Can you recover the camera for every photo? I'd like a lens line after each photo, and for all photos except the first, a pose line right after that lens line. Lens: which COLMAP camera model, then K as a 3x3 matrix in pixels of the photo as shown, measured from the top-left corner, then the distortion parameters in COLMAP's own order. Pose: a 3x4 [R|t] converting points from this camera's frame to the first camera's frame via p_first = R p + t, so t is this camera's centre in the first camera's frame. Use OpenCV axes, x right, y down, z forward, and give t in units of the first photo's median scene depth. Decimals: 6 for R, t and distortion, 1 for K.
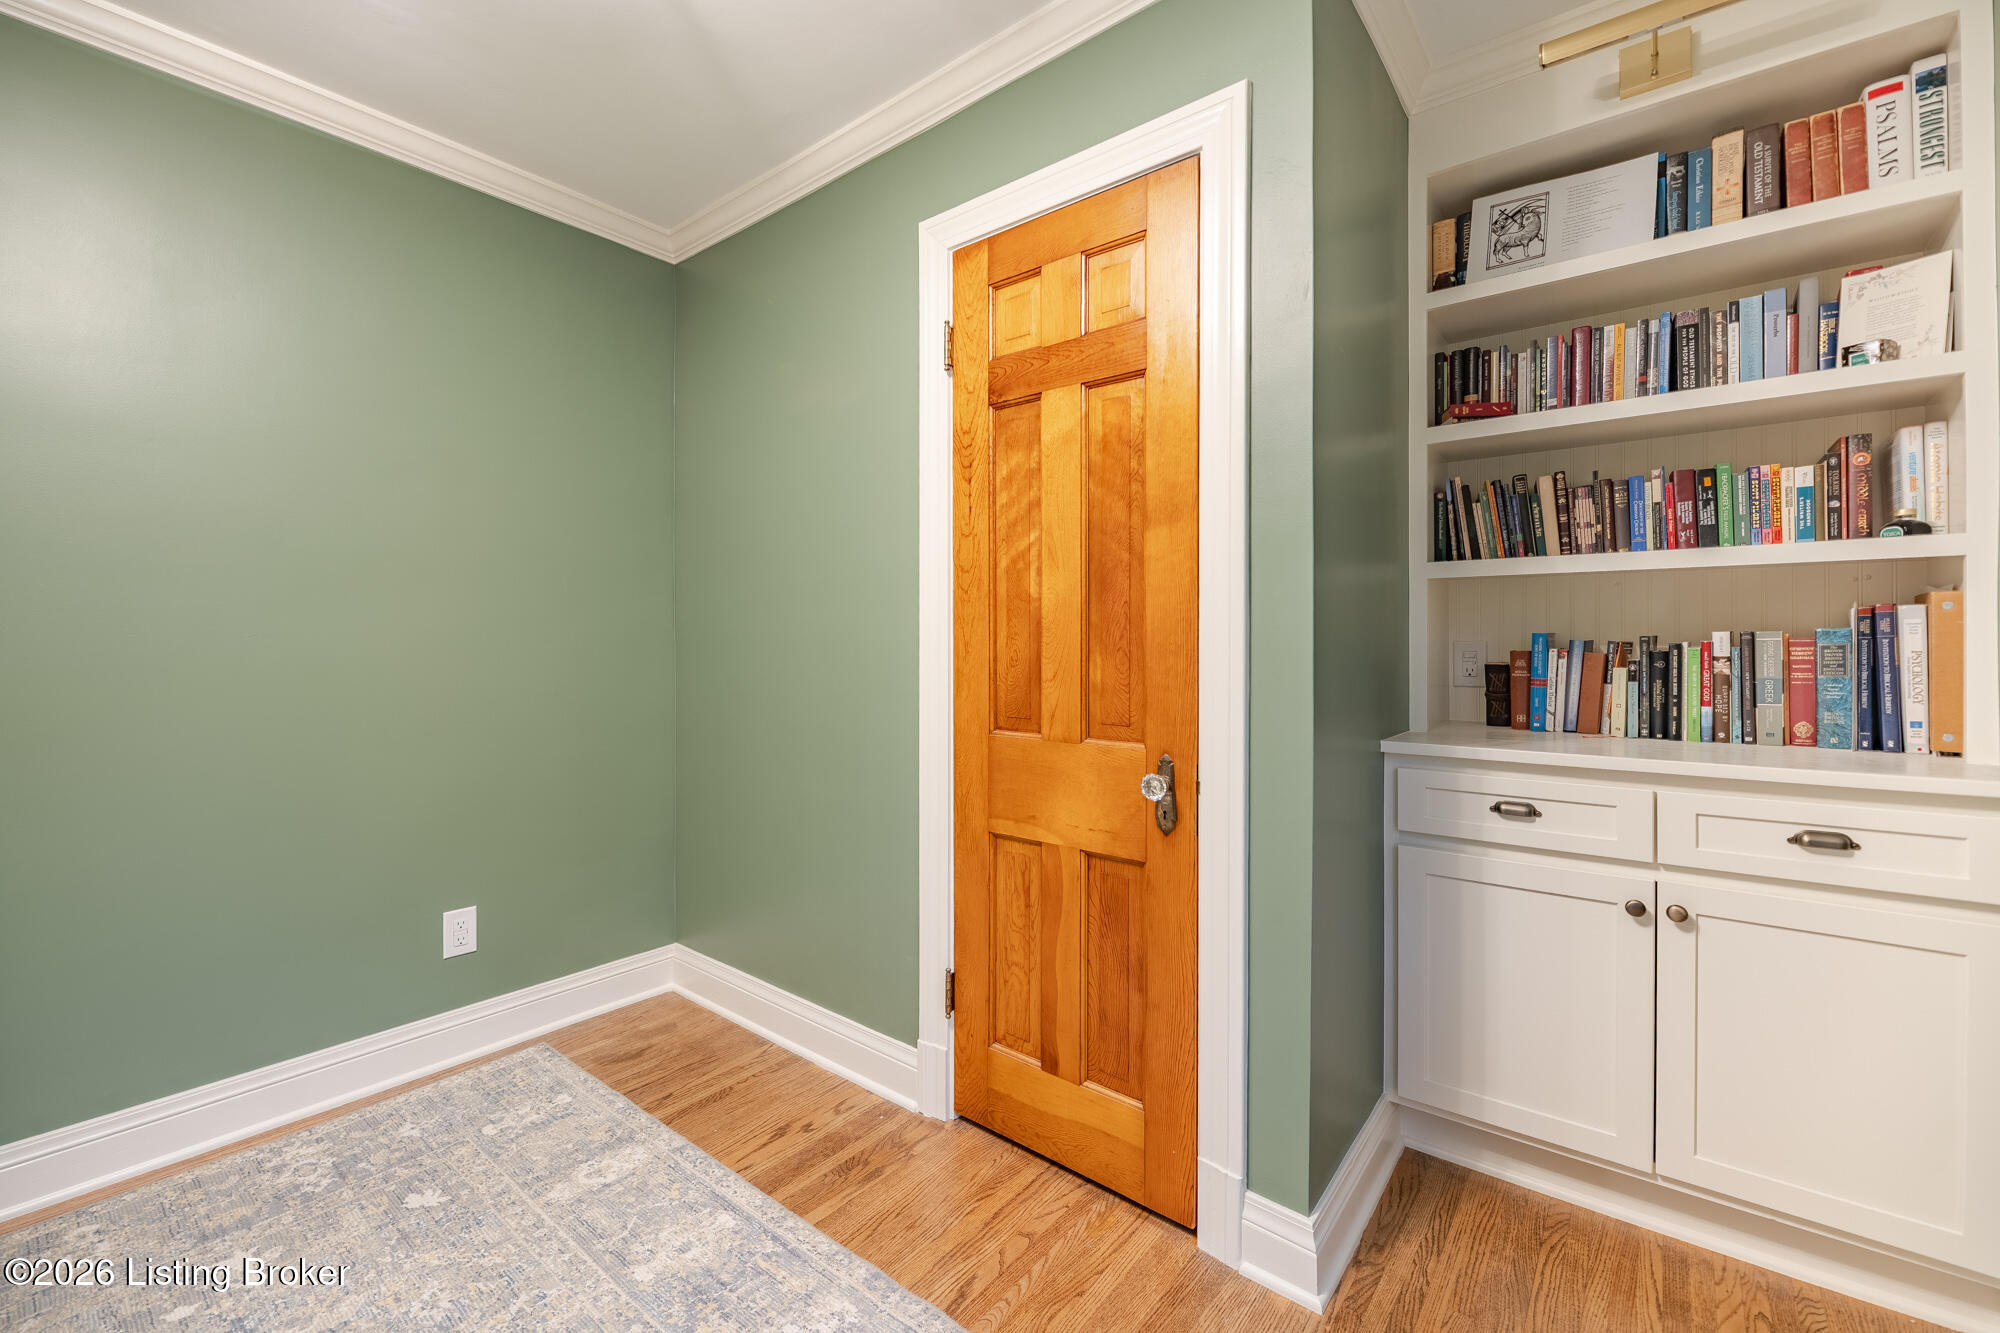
lens RADIAL K [[832.6, 0, 995.2], [0, 832.6, 647.2], [0, 0, 1]] dist [-0.002469, -0.001678]
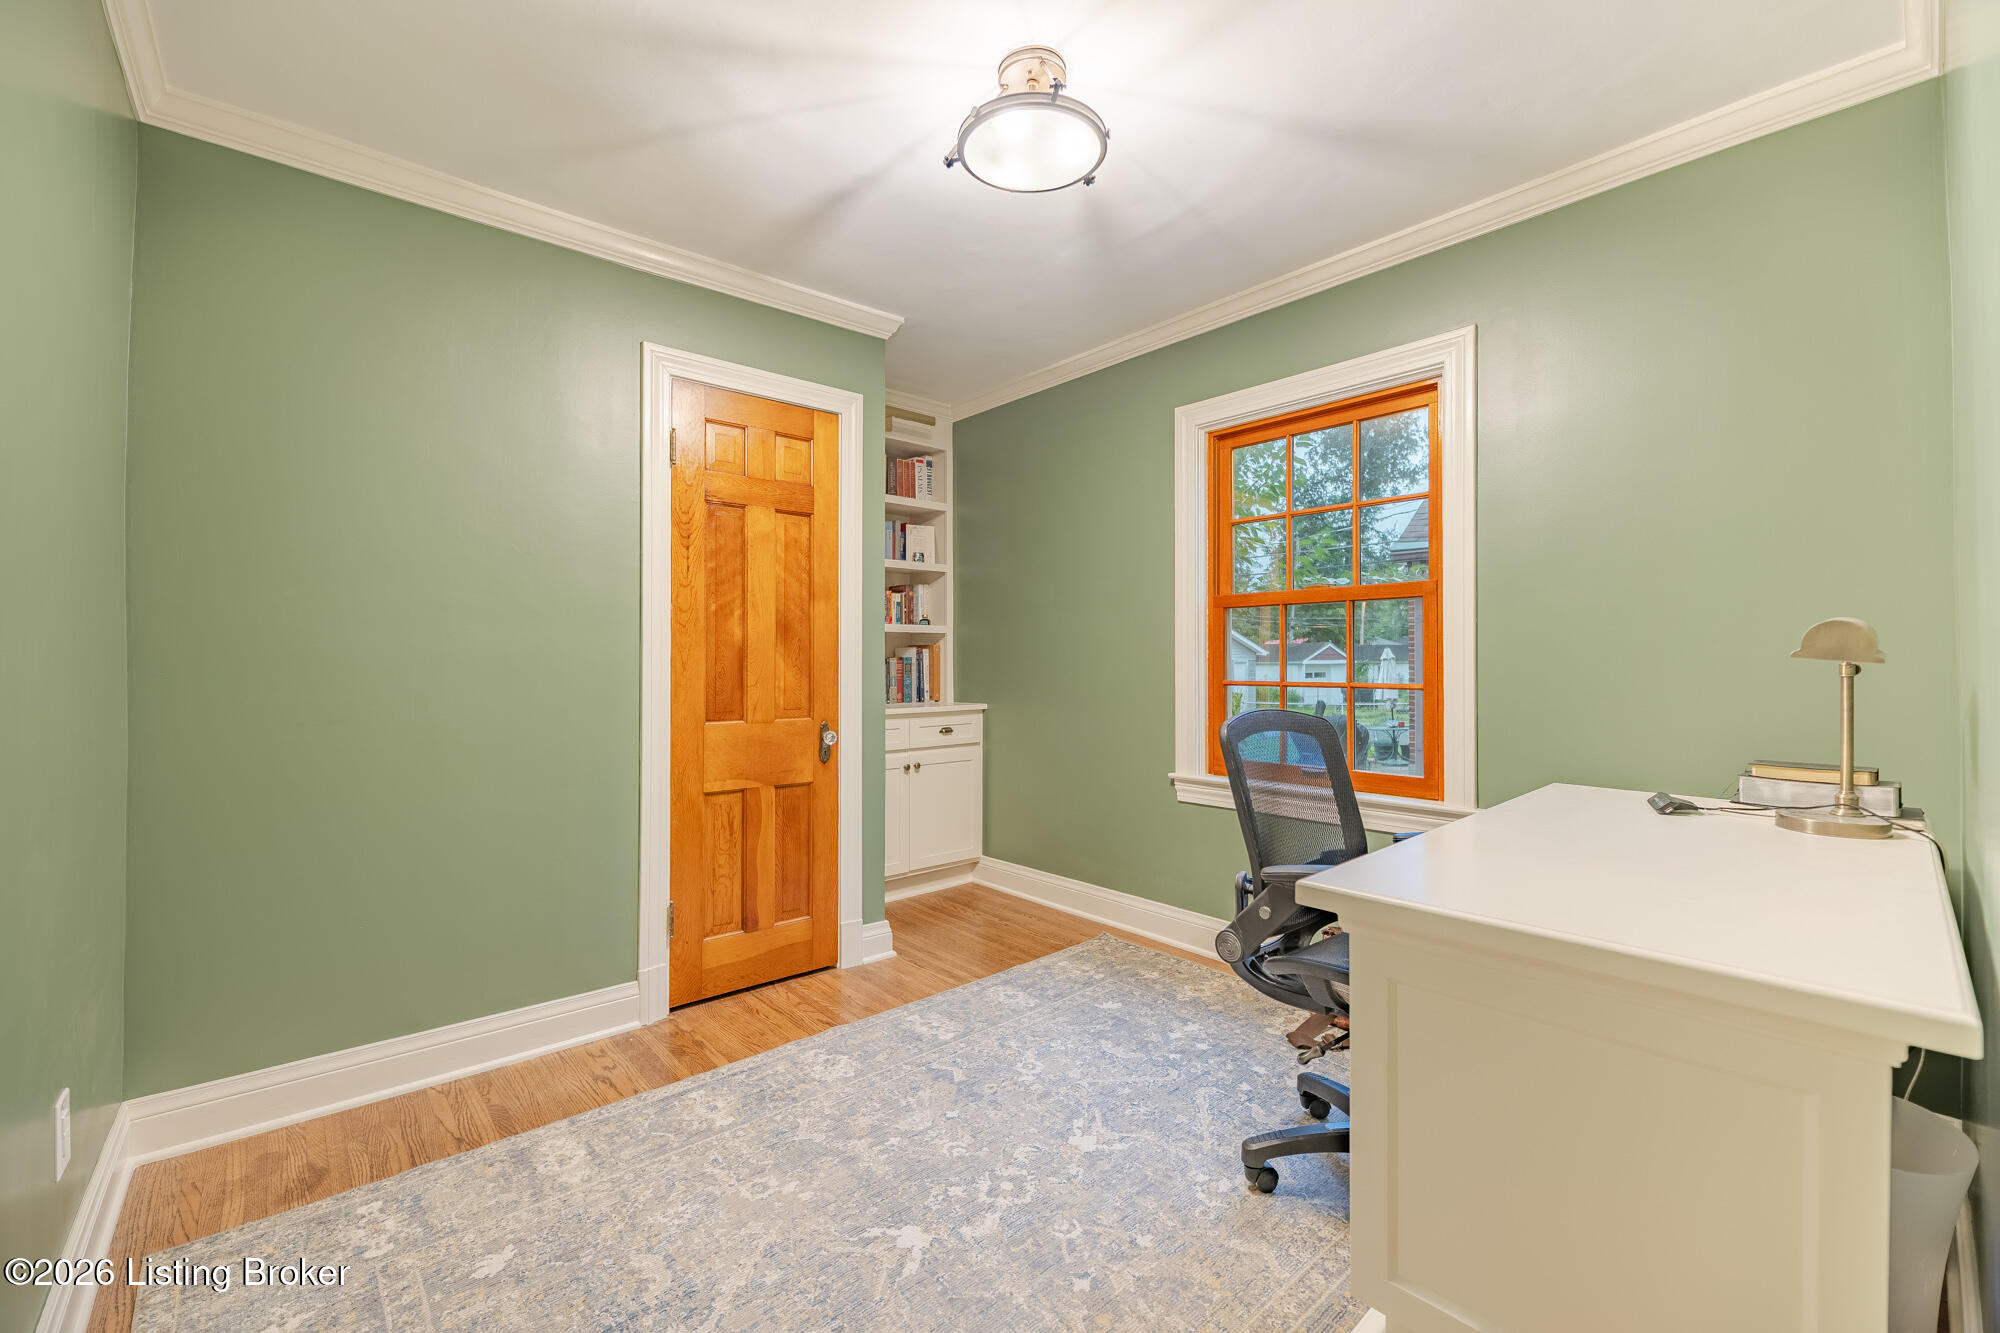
lens RADIAL K [[832.6, 0, 994.2], [0, 832.6, 661.8], [0, 0, 1]] dist [-0.002469, -0.001678]
pose [[0.160977, 0.000983, 0.986958, -1.445236], [0.006520, 0.999977, -0.002060, 0.000118], [-0.986937, 0.006767, 0.160967, 0.281946]]
